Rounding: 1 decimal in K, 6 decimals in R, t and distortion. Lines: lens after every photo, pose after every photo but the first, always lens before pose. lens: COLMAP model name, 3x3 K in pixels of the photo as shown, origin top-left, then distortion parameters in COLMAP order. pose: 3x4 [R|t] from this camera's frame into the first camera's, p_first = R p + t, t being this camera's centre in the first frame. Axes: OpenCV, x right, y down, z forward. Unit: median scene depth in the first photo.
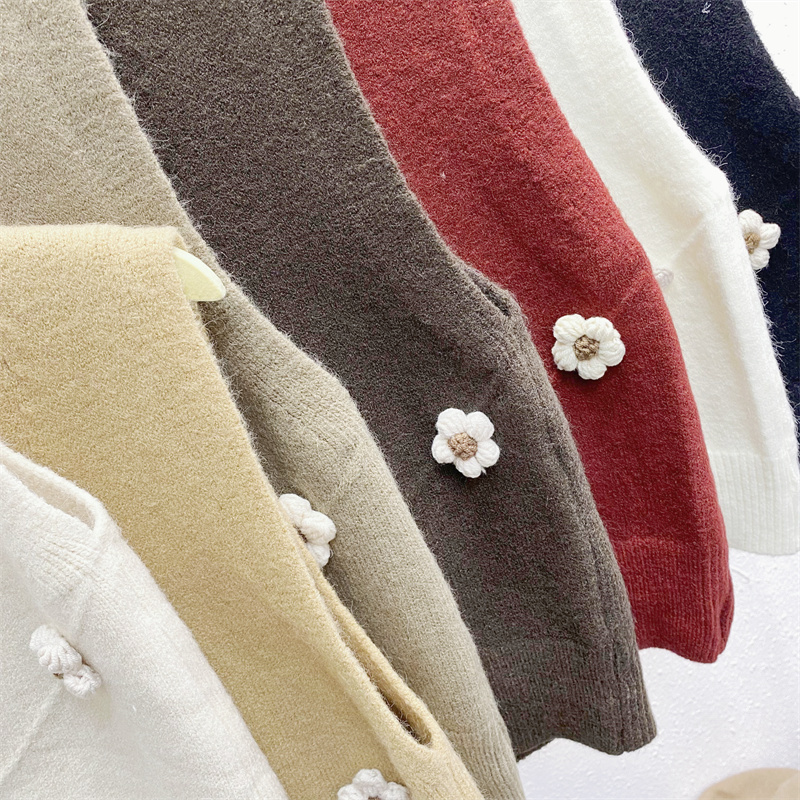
lens RADIAL K [[791.1, 0, 392.7], [0, 791.1, 390.1], [0, 0, 1]] dist [0.014610, 0.000000]
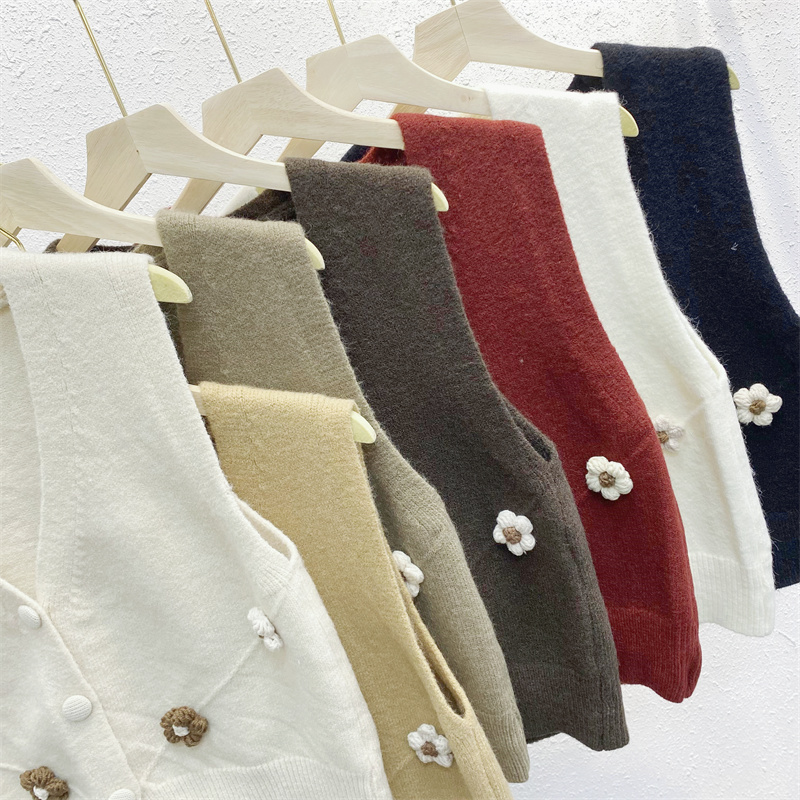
lens RADIAL K [[791.1, 0, 404.3], [0, 791.1, 381.3], [0, 0, 1]] dist [0.014610, 0.000000]
pose [[0.976801, 0.124450, -0.174278, 0.120182], [-0.122044, 0.992222, 0.024499, -0.255517], [0.175972, -0.002661, 0.984392, -0.611450]]
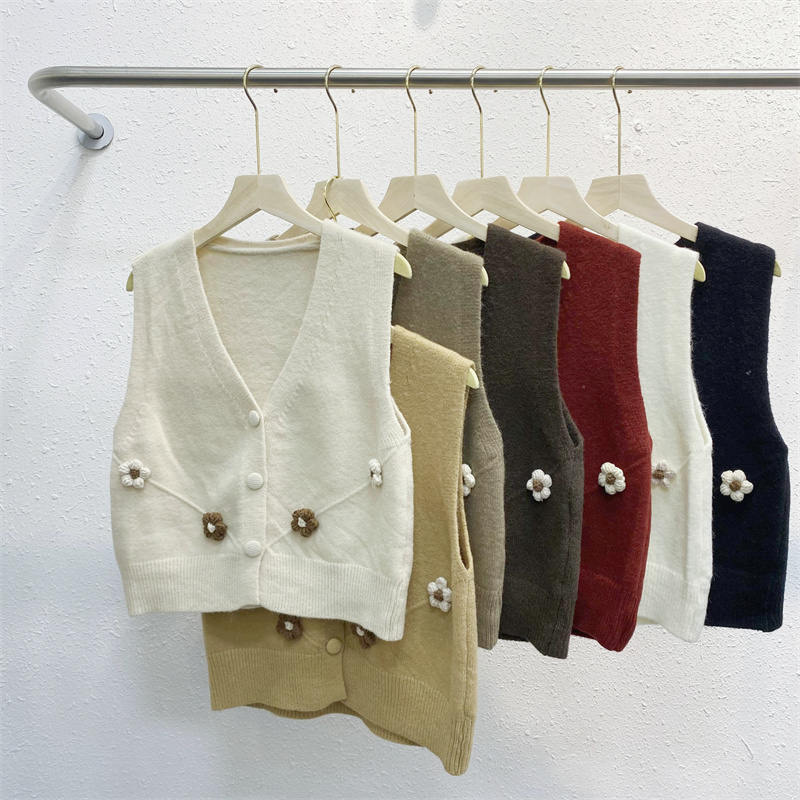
lens RADIAL K [[791.1, 0, 403.7], [0, 791.1, 389.8], [0, 0, 1]] dist [0.014610, 0.000000]
pose [[0.813567, 0.419135, -0.403033, 0.642308], [-0.483023, 0.873031, -0.067126, 0.185322], [0.323725, 0.249286, 0.912720, -1.521074]]
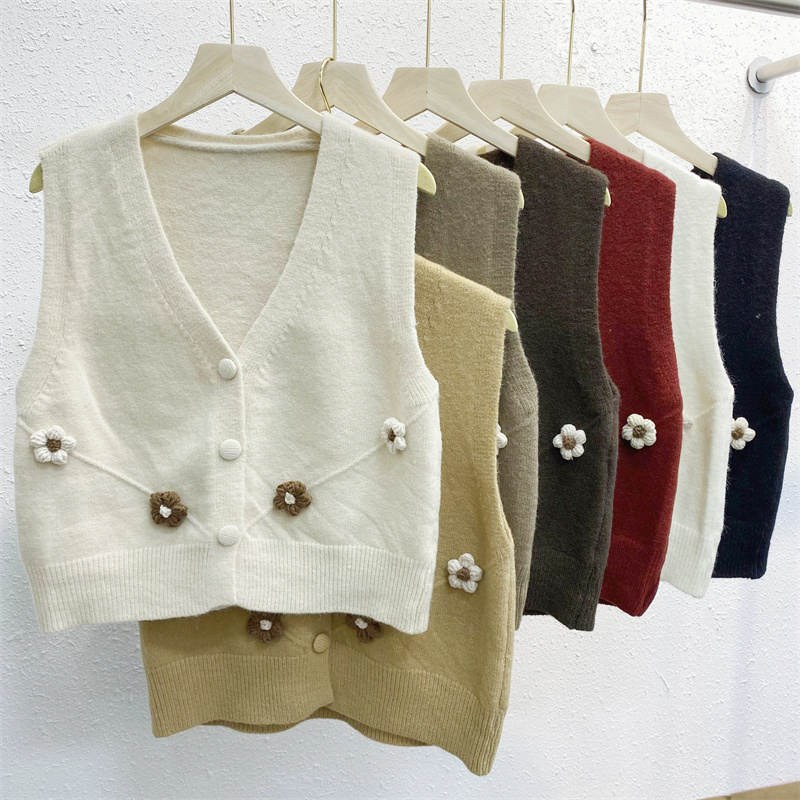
lens RADIAL K [[791.1, 0, 390.4], [0, 791.1, 385.0], [0, 0, 1]] dist [0.014610, 0.000000]
pose [[0.895428, 0.433574, -0.101105, -0.207805], [-0.444541, 0.883144, -0.149800, 0.495166], [0.024341, 0.179081, 0.983533, -1.228174]]
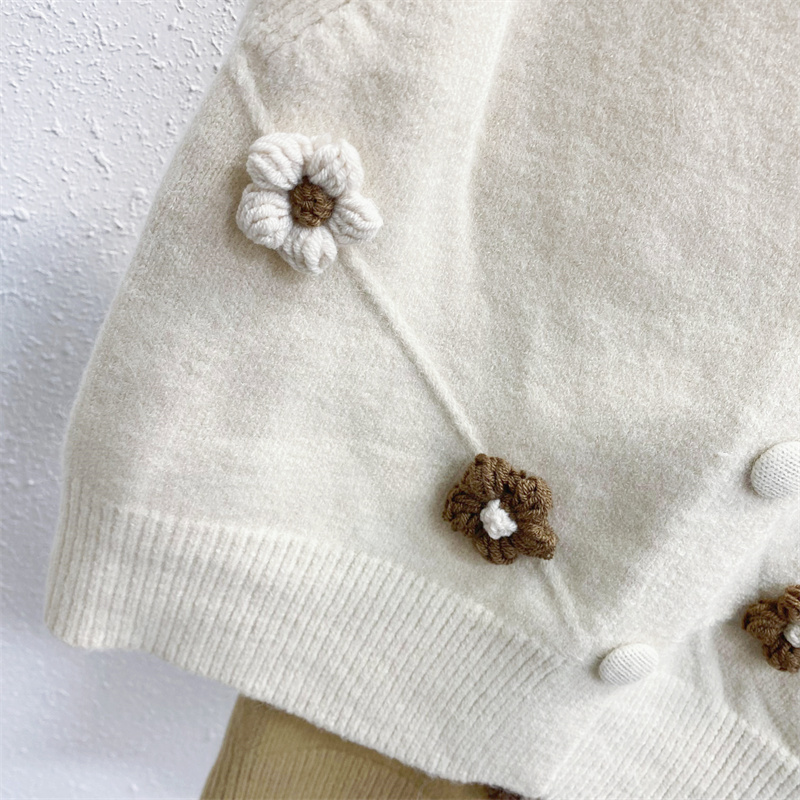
lens RADIAL K [[791.1, 0, 410.8], [0, 791.1, 377.4], [0, 0, 1]] dist [0.014610, 0.000000]
pose [[0.582589, 0.809427, 0.073611, -1.019500], [-0.812762, 0.580530, 0.049030, 0.697190], [-0.003047, -0.088392, 0.996081, 0.194993]]
